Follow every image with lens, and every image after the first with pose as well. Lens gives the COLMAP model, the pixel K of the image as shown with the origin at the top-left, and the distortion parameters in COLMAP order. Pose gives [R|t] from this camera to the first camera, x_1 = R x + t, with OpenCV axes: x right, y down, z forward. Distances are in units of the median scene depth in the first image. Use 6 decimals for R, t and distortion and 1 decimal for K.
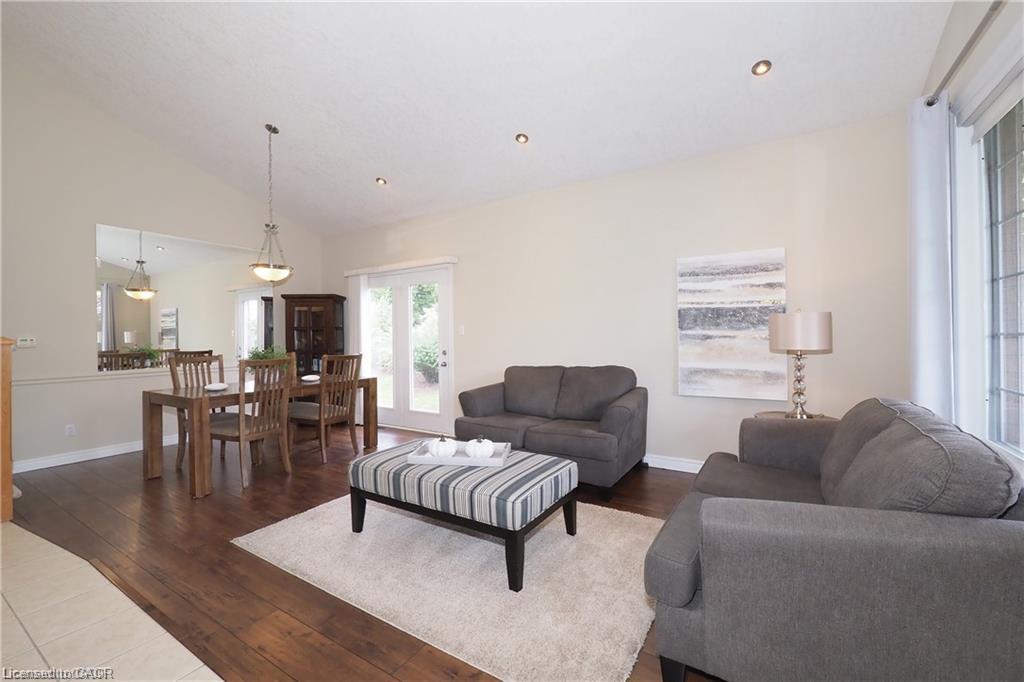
lens RADIAL K [[429.5, 0, 493.3], [0, 429.5, 338.8], [0, 0, 1]] dist [-0.002093, -0.000078]
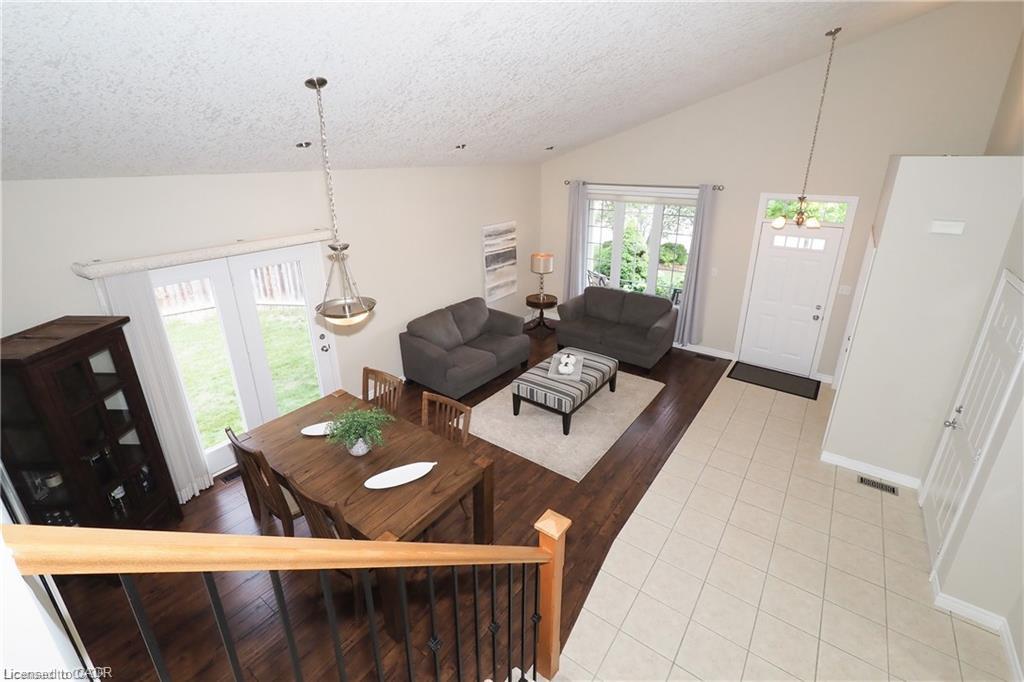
lens RADIAL K [[452.8, 0, 508.1], [0, 452.8, 321.2], [0, 0, 1]] dist [-0.002924, -0.000041]
pose [[0.047991, -0.344125, 0.937696, -1.265971], [0.011603, 0.938907, 0.343976, -0.418197], [-0.998780, -0.005627, 0.049053, 0.763111]]
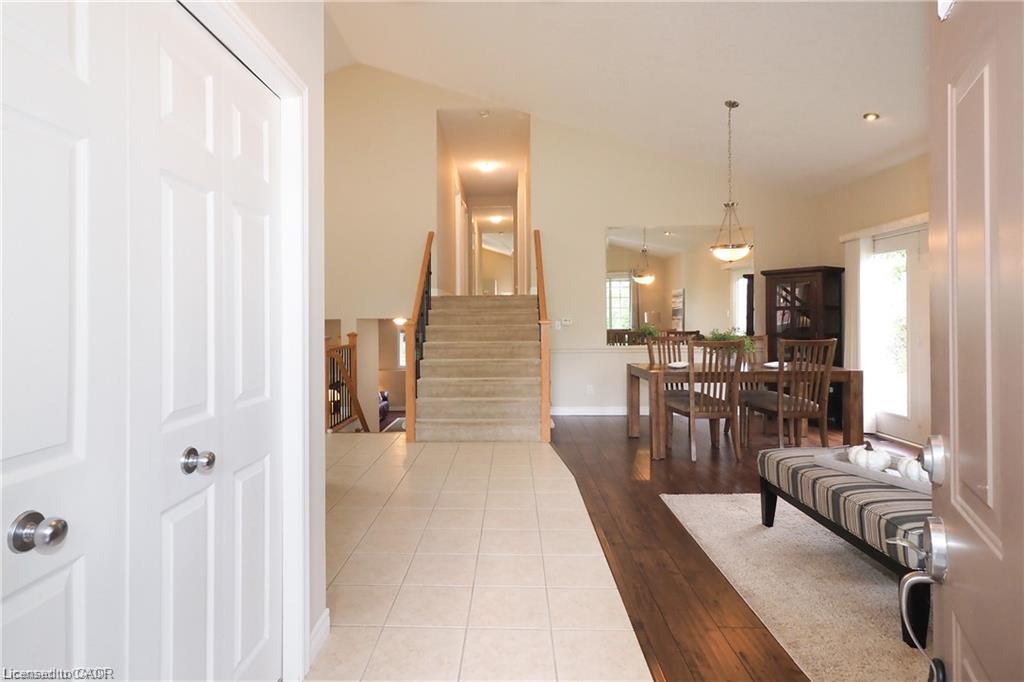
lens RADIAL K [[524.4, 0, 507.1], [0, 524.4, 320.8], [0, 0, 1]] dist [0.030602, 0.000115]
pose [[0.541761, 0.010027, -0.840473, 0.232889], [-0.007030, 0.999948, 0.007398, -0.005588], [0.840503, 0.001901, 0.541803, -0.078322]]
